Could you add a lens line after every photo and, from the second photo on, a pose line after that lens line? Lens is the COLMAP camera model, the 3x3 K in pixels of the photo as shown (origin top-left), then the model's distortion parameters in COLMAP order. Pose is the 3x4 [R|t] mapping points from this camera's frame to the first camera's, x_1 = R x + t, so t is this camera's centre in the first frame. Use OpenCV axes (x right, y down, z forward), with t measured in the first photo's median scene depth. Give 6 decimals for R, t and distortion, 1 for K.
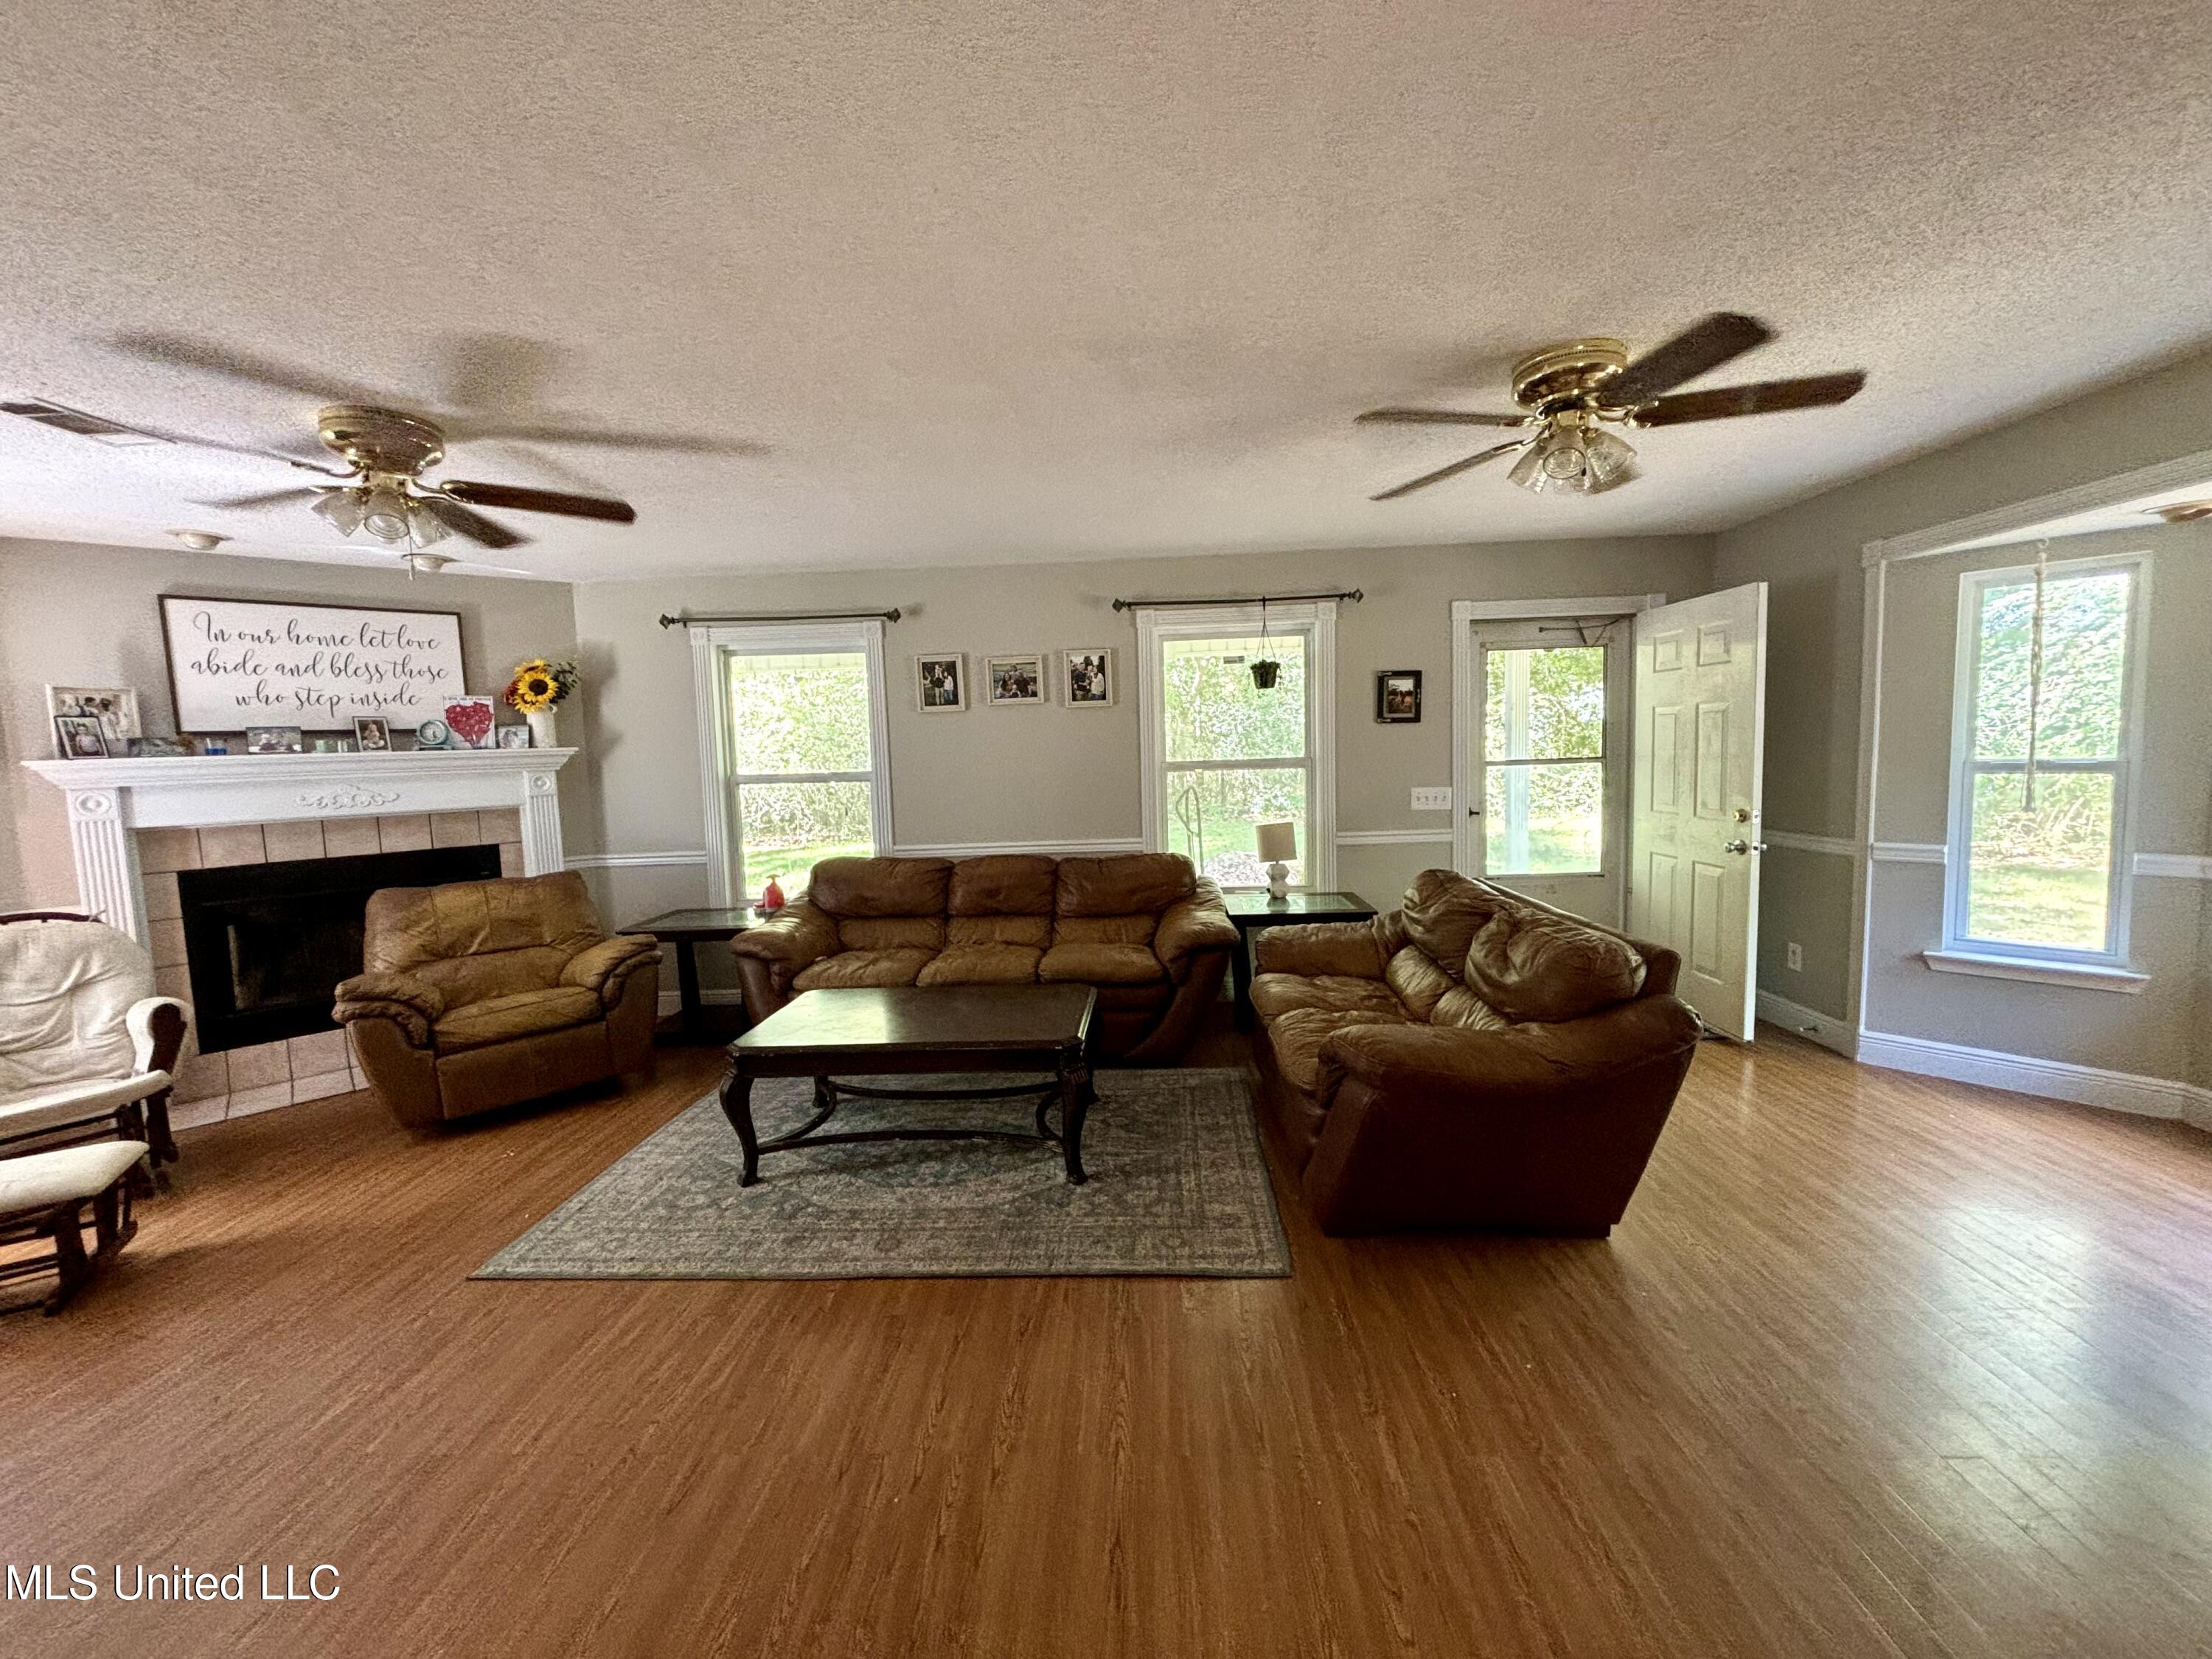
lens RADIAL K [[885.6, 0, 1110.9], [0, 885.6, 827.7], [0, 0, 1]] dist [0.001634, -0.001404]
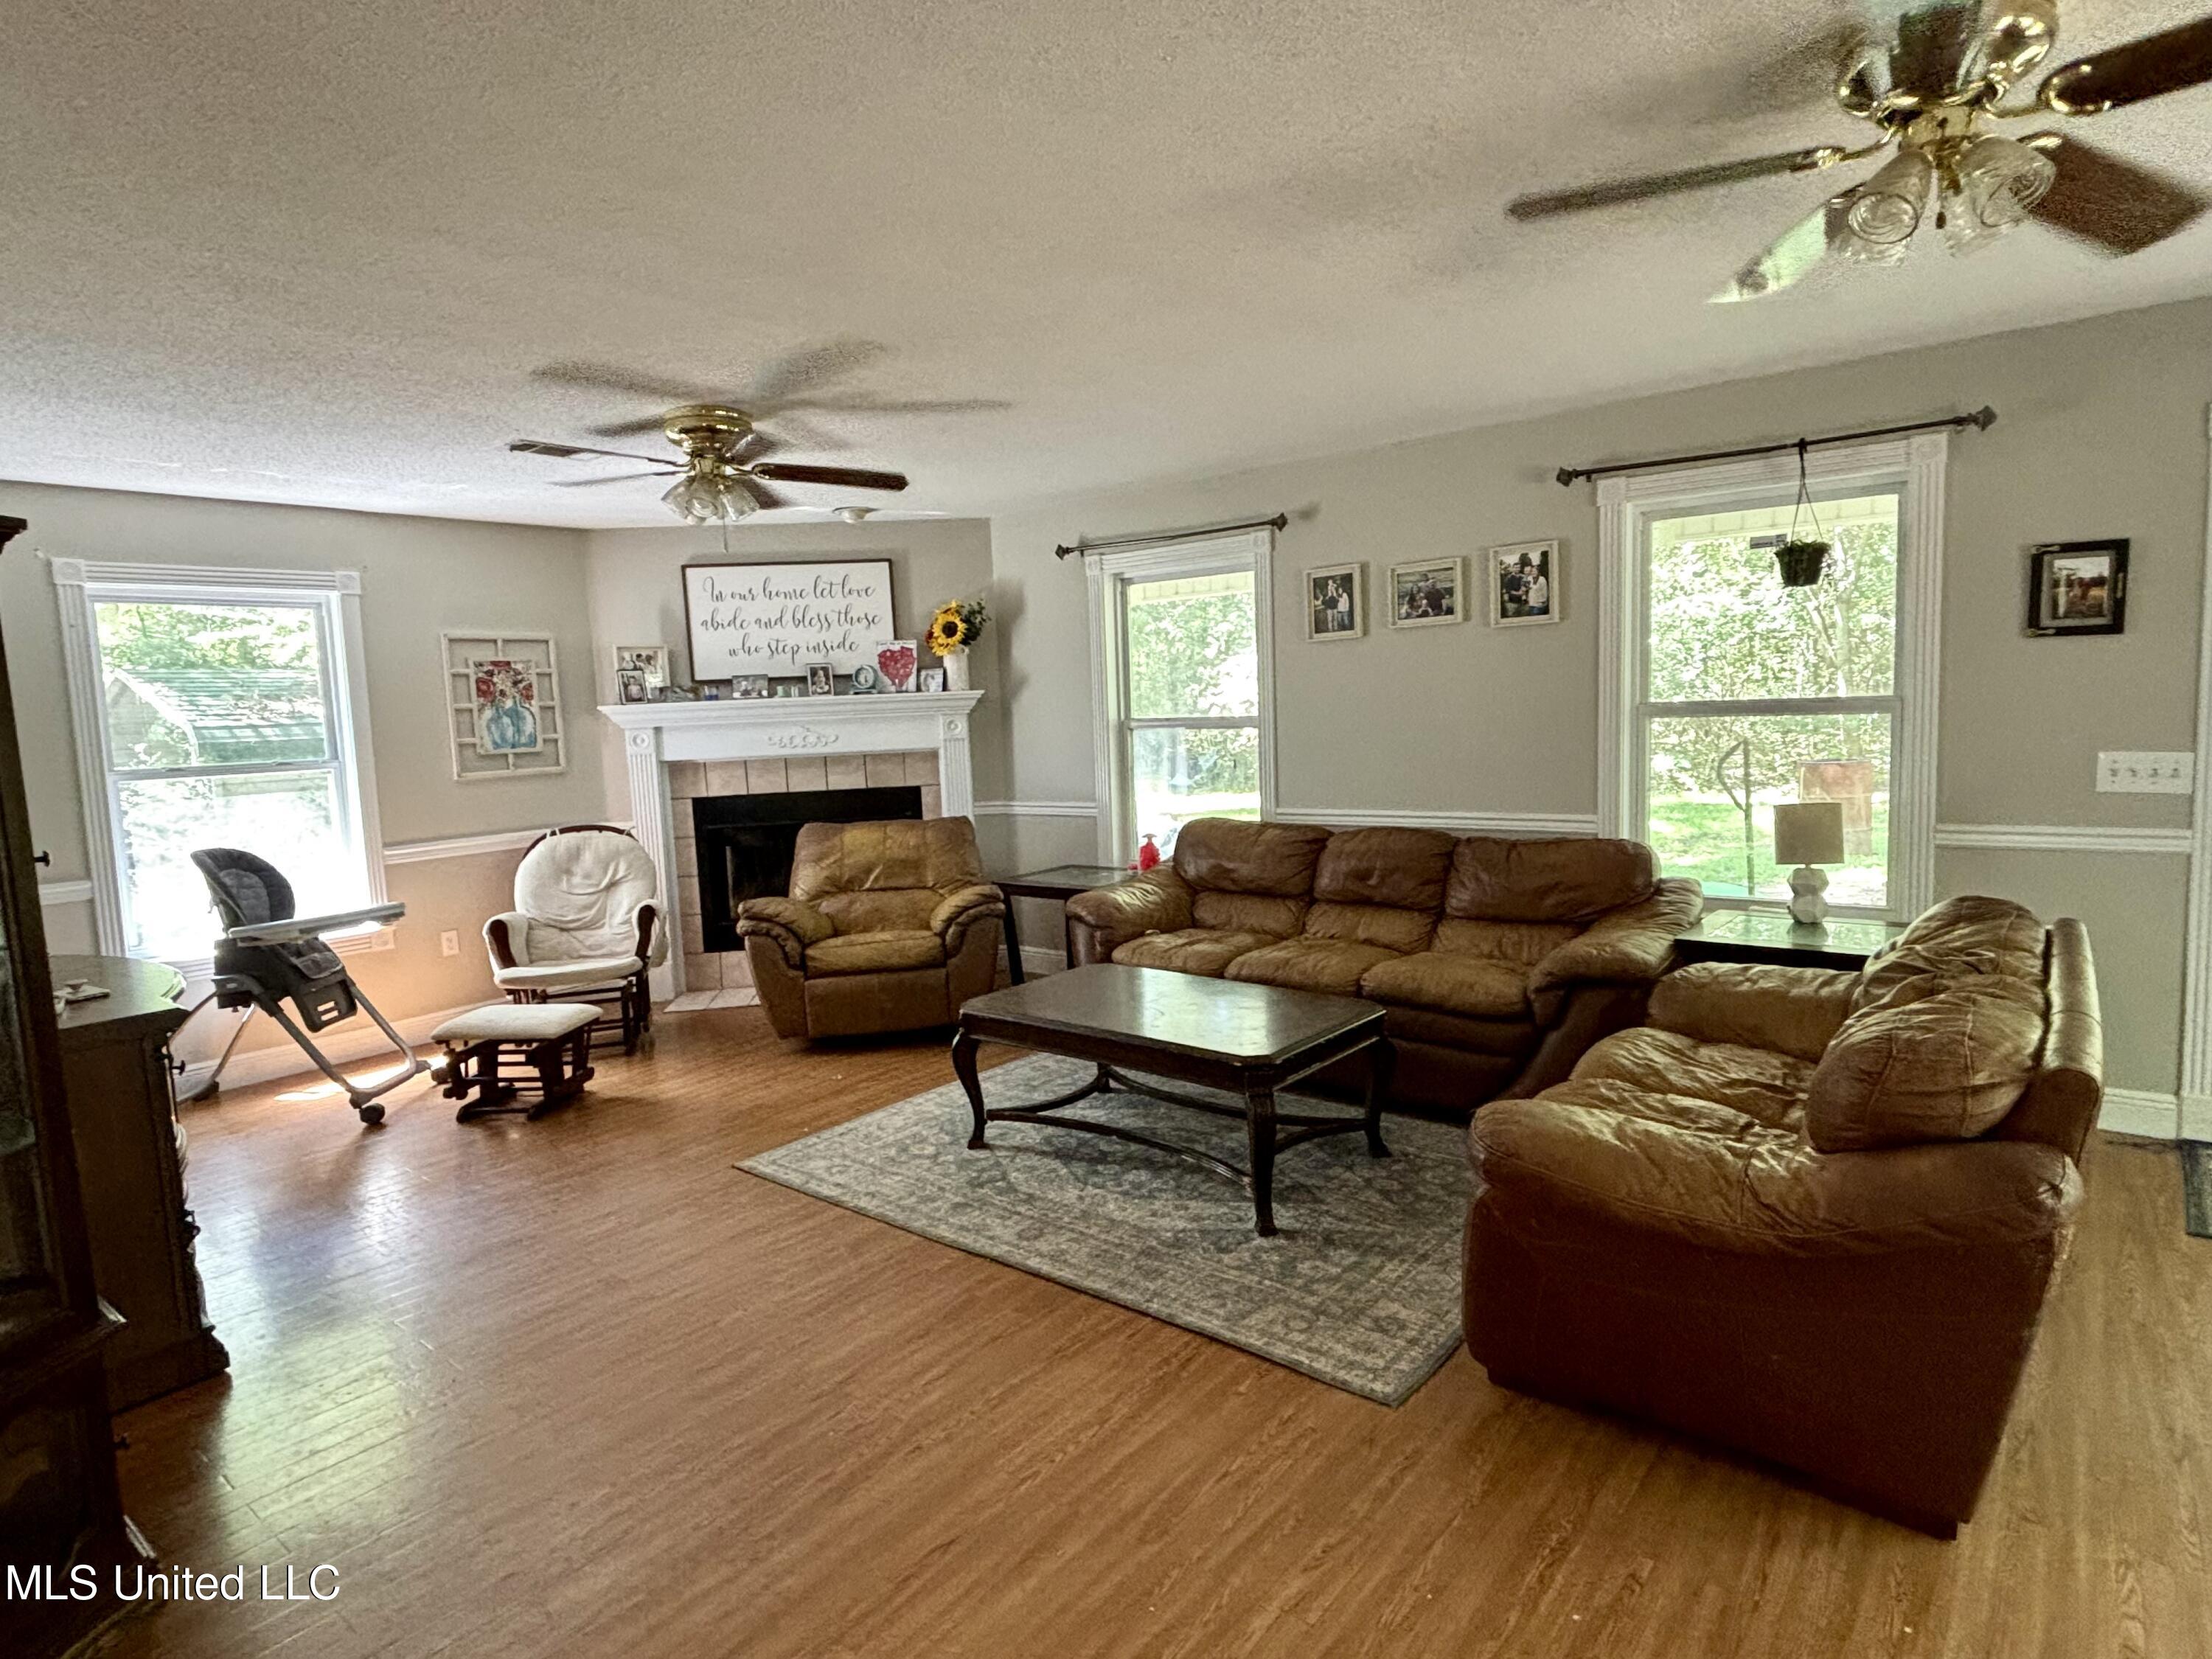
lens RADIAL K [[1184.7, 0, 1100.7], [0, 1184.7, 834.4], [0, 0, 1]] dist [0.007858, -0.008690]
pose [[0.807415, 0.064515, -0.586447, 0.302487], [-0.037629, 0.997611, 0.057940, -0.013856], [0.588783, -0.024715, 0.807913, 0.029177]]
